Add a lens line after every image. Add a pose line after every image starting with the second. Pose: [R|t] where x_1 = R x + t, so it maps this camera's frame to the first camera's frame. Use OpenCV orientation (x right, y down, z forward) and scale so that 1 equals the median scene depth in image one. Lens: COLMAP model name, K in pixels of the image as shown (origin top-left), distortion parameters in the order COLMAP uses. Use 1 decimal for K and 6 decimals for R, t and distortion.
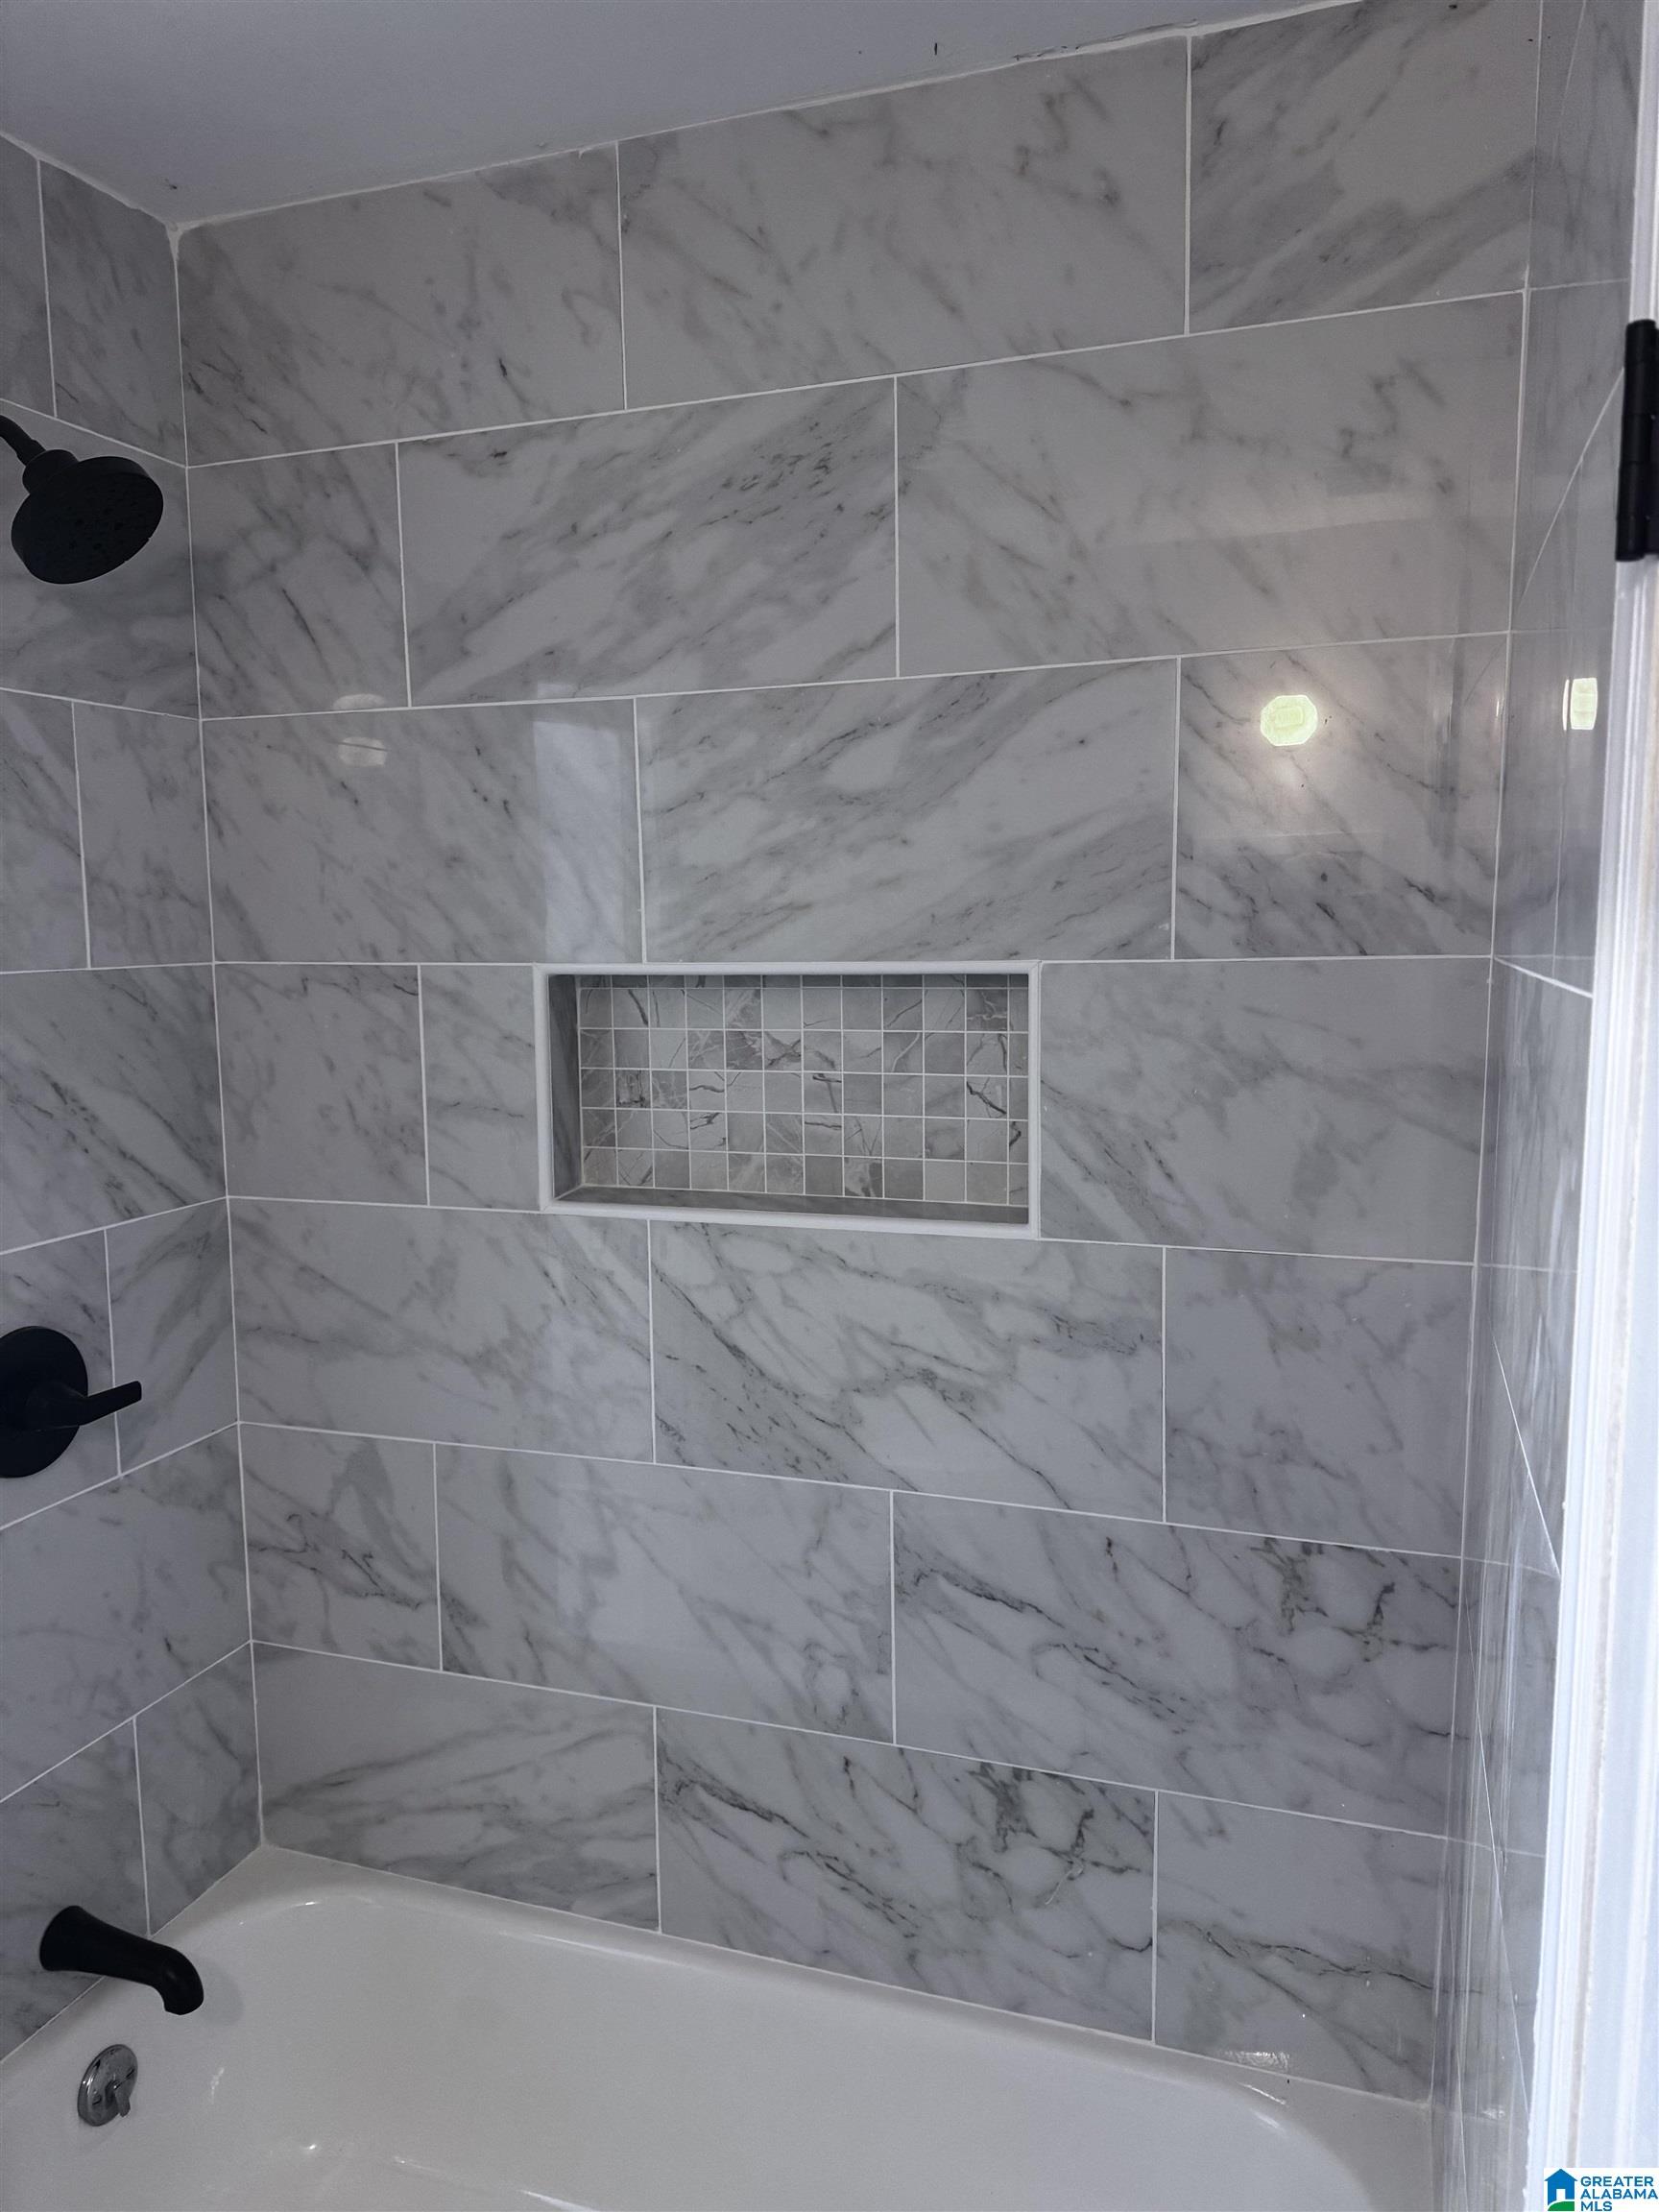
lens RADIAL K [[1539.4, 0, 839.3], [0, 1539.4, 1114.2], [0, 0, 1]] dist [0.151938, -0.257469]
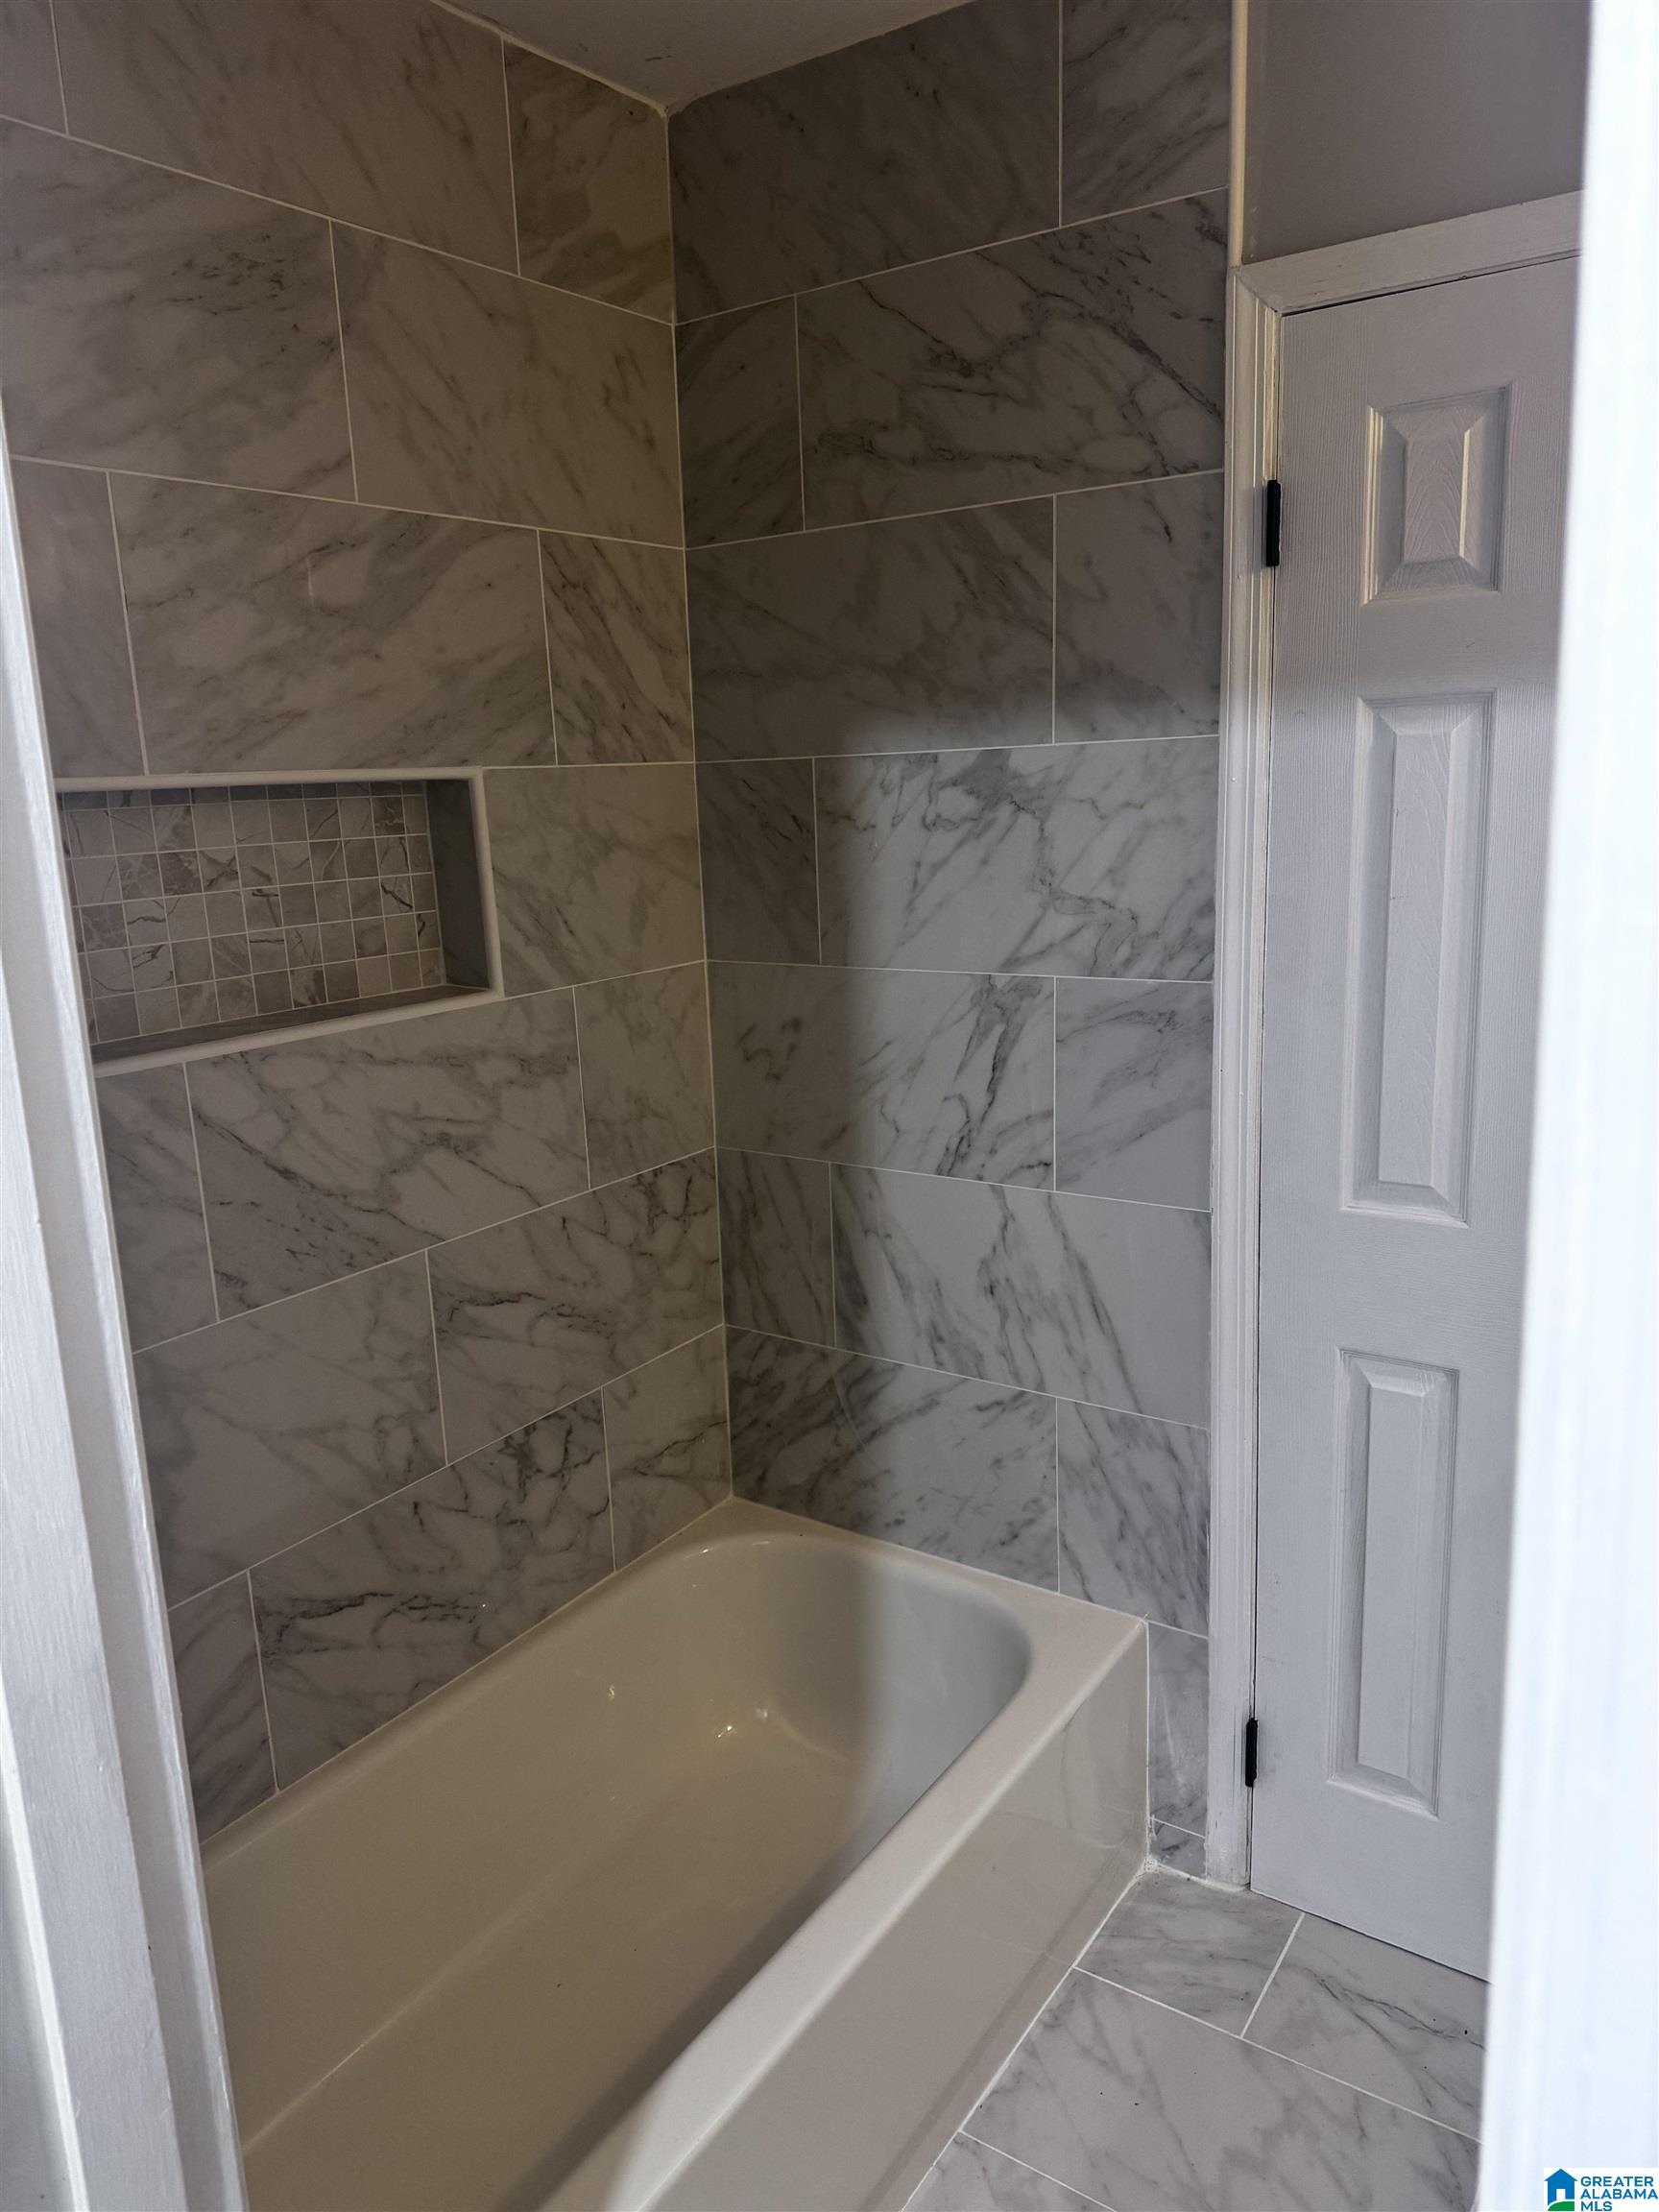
lens RADIAL K [[1539.4, 0, 839.3], [0, 1539.4, 1114.2], [0, 0, 1]] dist [0.151938, -0.257469]
pose [[0.250898, -0.207951, 0.945413, -0.959778], [0.154664, 0.972718, 0.172911, -0.002258], [-0.955578, 0.102838, 0.276216, 0.398560]]
